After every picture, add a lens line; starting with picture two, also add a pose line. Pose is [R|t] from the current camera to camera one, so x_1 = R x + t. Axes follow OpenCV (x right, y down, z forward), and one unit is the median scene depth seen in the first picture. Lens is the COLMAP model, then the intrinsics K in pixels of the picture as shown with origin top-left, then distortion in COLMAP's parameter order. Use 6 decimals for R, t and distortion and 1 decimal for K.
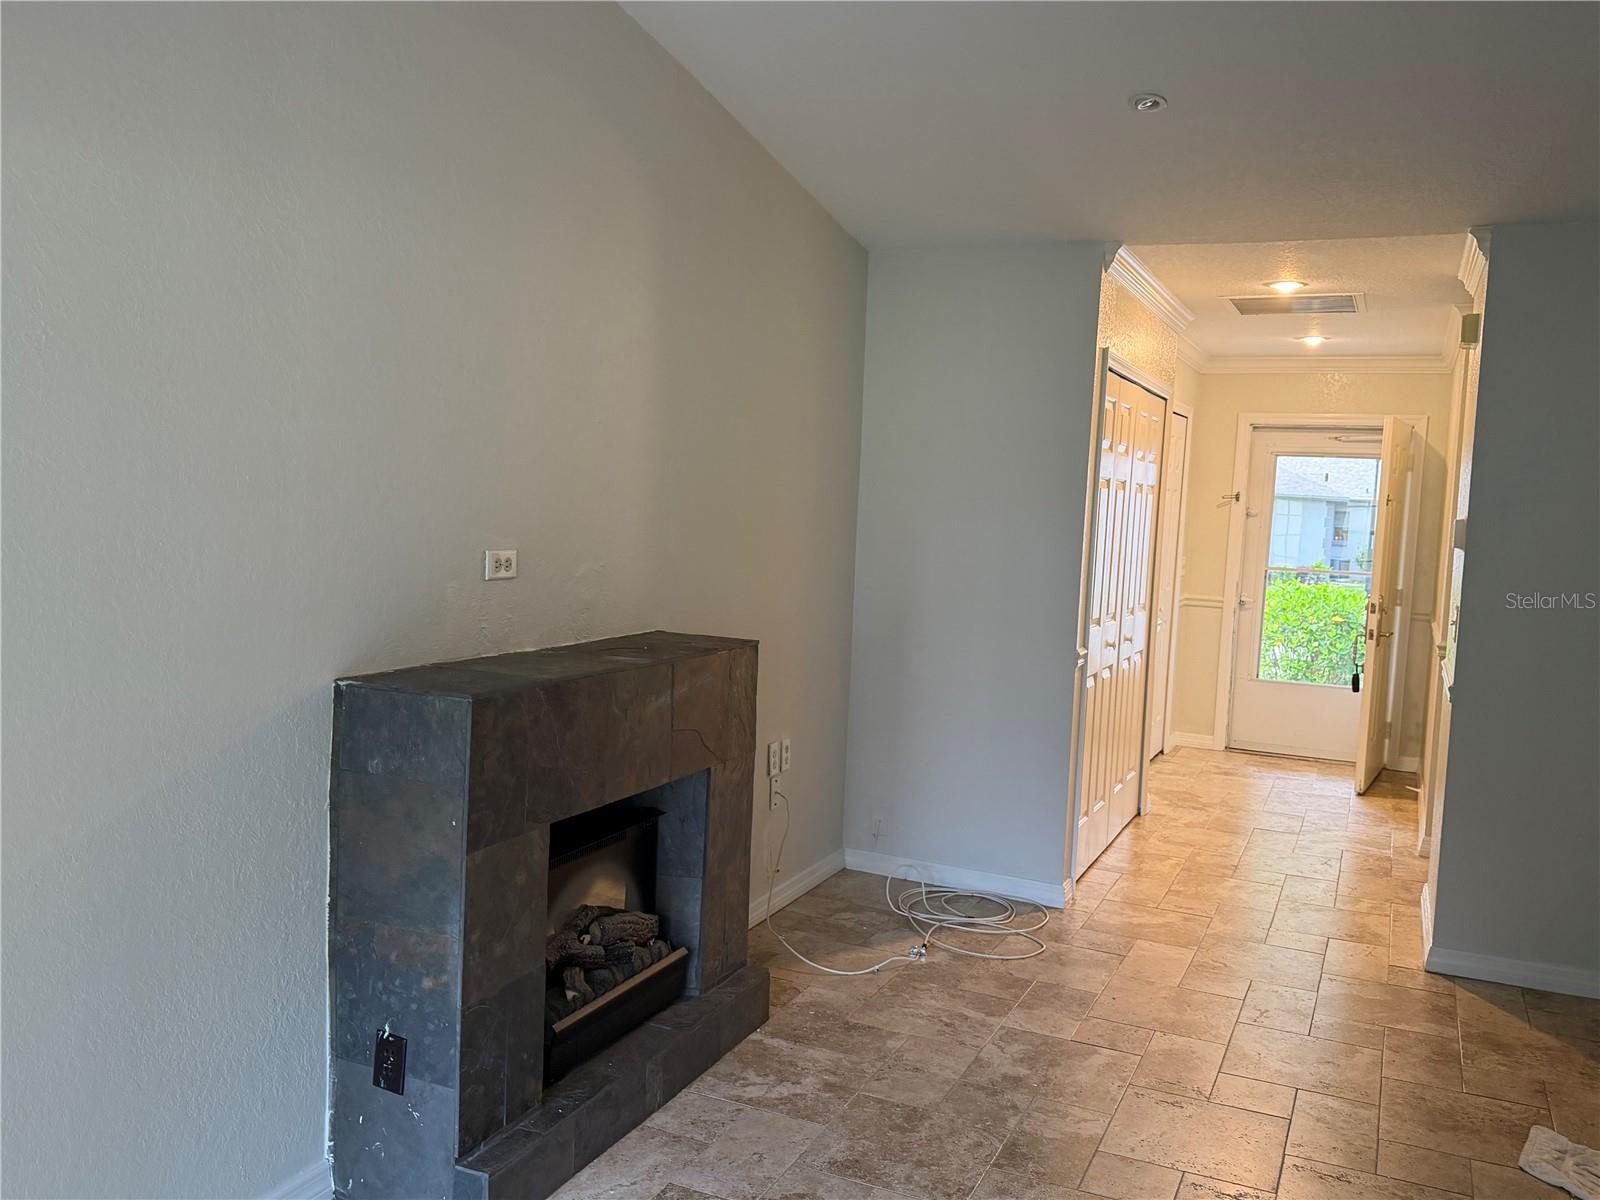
lens RADIAL K [[1385.3, 0, 800.0], [0, 1385.3, 600.0], [0, 0, 1]] dist [0.158714, -0.265732]
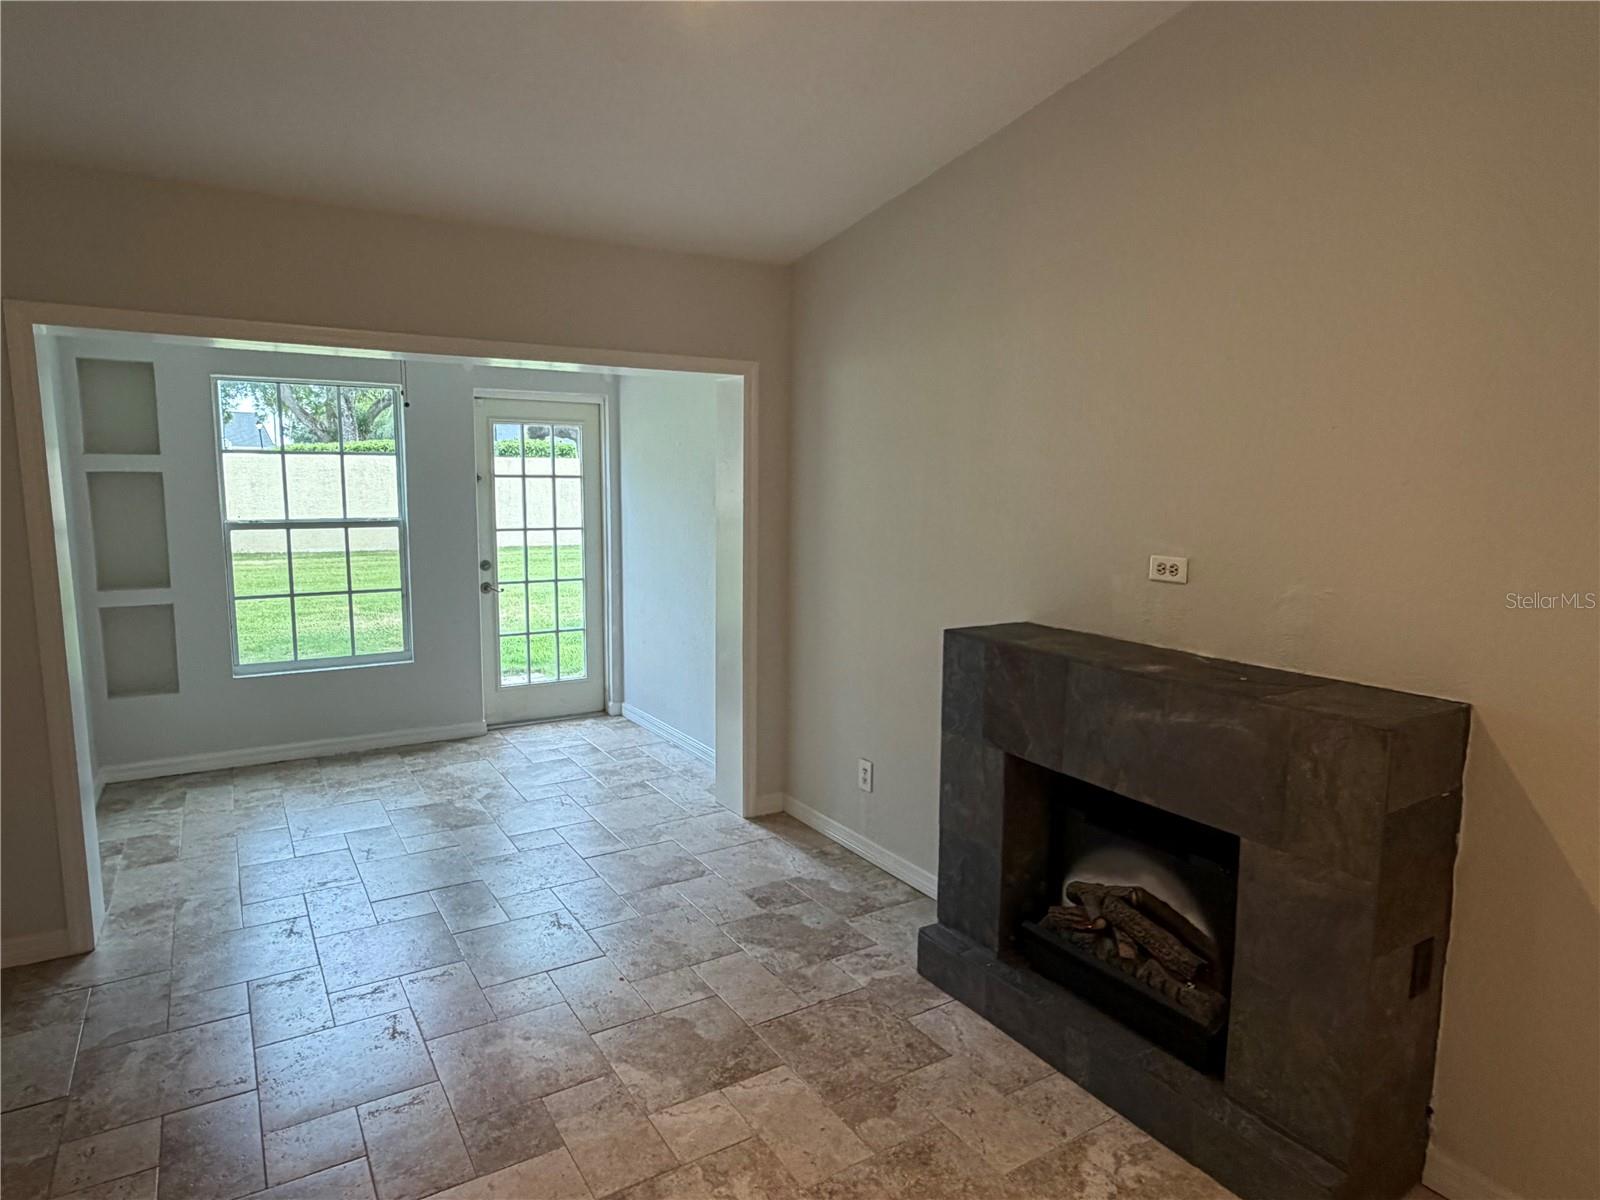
lens RADIAL K [[947.9, 0, 800.0], [0, 947.9, 600.0], [0, 0, 1]] dist [0.006260, 0.001248]
pose [[-0.566137, 0.054213, -0.822527, 0.334851], [-0.102204, 0.985519, 0.135302, -0.041951], [0.817951, 0.160665, -0.552398, 0.664909]]
